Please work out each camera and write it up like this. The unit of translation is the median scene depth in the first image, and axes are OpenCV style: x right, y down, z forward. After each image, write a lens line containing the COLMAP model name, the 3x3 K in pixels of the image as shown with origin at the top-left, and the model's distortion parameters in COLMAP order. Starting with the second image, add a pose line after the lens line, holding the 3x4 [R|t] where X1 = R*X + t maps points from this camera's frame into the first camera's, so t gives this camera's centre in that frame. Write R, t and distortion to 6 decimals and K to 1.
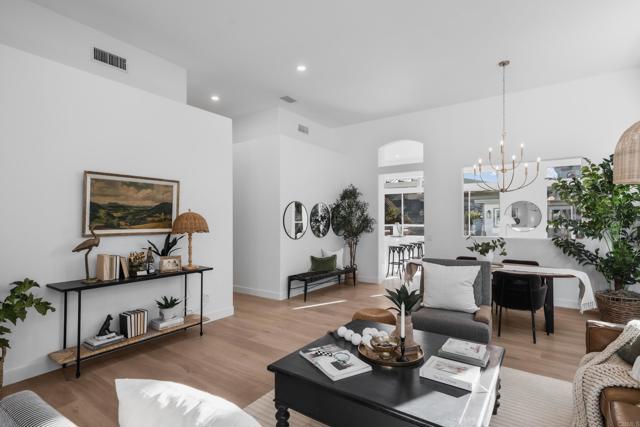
lens RADIAL K [[335.0, 0, 318.2], [0, 335.0, 215.4], [0, 0, 1]] dist [0.016934, 0.000016]
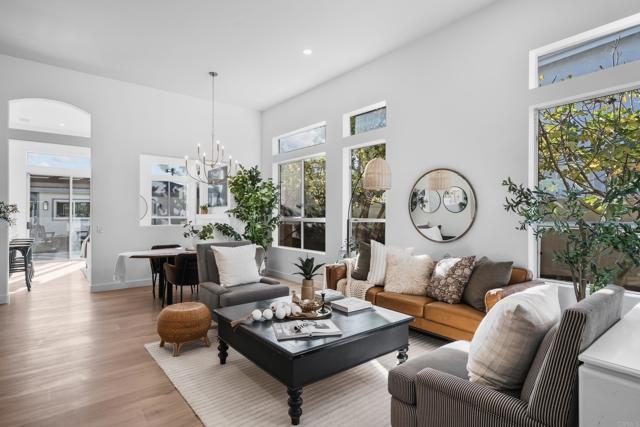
lens RADIAL K [[346.8, 0, 320.5], [0, 346.8, 212.4], [0, 0, 1]] dist [0.006674, -0.001136]
pose [[0.236616, 0.006201, 0.971584, -0.370974], [-0.012248, 0.999919, -0.003399, 0.019783], [-0.971526, -0.011096, 0.236673, 0.247284]]
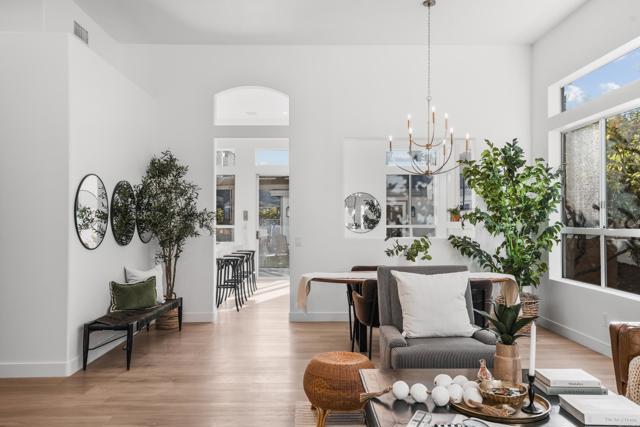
lens RADIAL K [[531.8, 0, 318.0], [0, 531.8, 216.3], [0, 0, 1]] dist [0.038258, -0.005372]
pose [[0.797431, 0.006566, 0.603374, -0.256361], [-0.006579, 0.999976, -0.002188, 0.018997], [-0.603374, -0.002225, 0.797455, 0.144100]]
